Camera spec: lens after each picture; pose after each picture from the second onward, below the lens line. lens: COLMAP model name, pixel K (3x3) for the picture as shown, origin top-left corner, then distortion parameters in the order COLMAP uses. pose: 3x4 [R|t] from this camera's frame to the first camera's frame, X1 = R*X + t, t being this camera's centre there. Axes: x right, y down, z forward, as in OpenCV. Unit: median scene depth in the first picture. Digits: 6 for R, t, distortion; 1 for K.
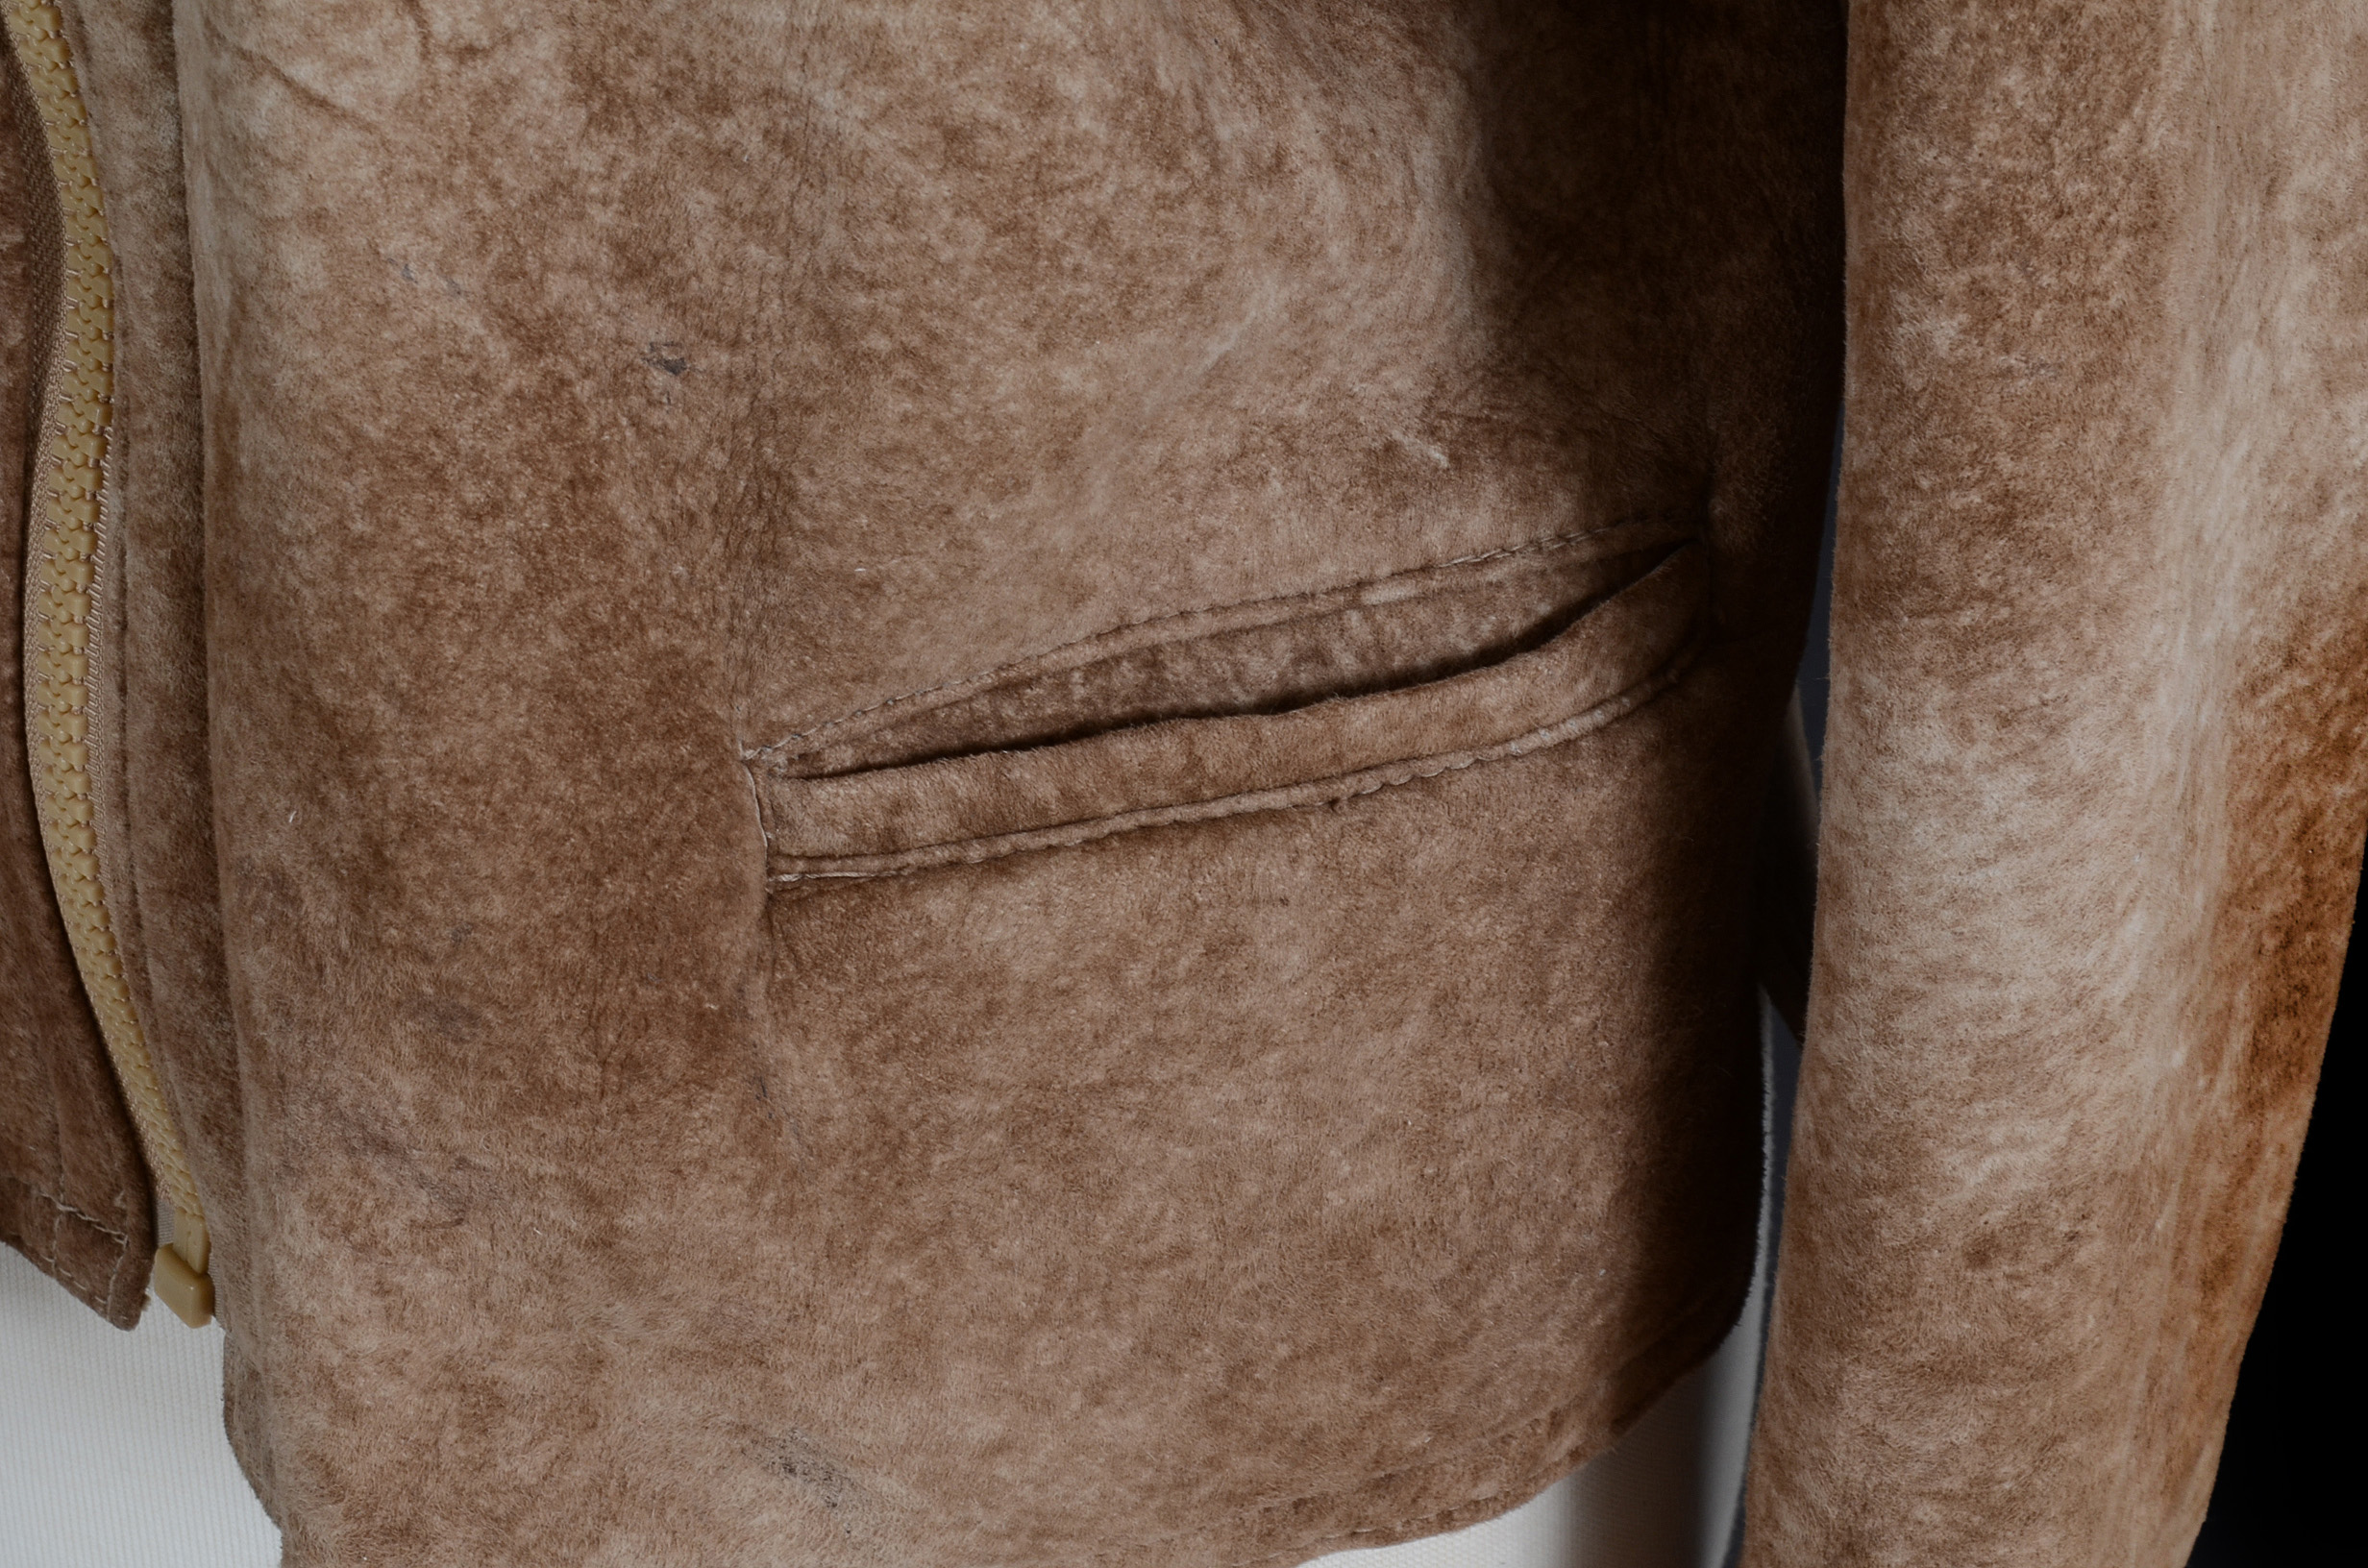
lens RADIAL K [[5296.9, 0, 1183.6], [0, 5296.9, 785.9], [0, 0, 1]] dist [0.055574, 0.000000]
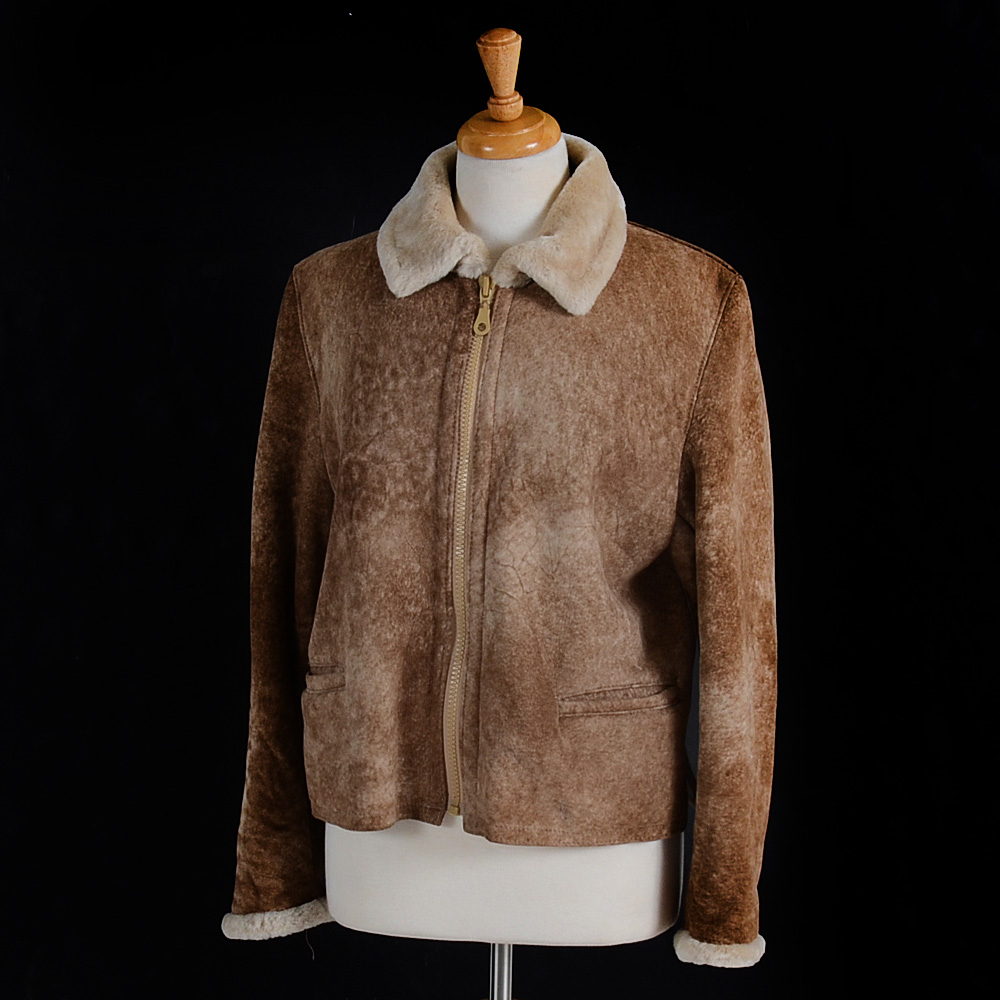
lens RADIAL K [[2747.0, 0, 500.6], [0, 2747.0, 499.9], [0, 0, 1]] dist [-0.114333, 0.000000]
pose [[0.988946, -0.013021, 0.147702, -0.694619], [0.073294, 0.908857, -0.410618, 1.259929], [-0.128894, 0.416904, 0.899765, -2.429899]]
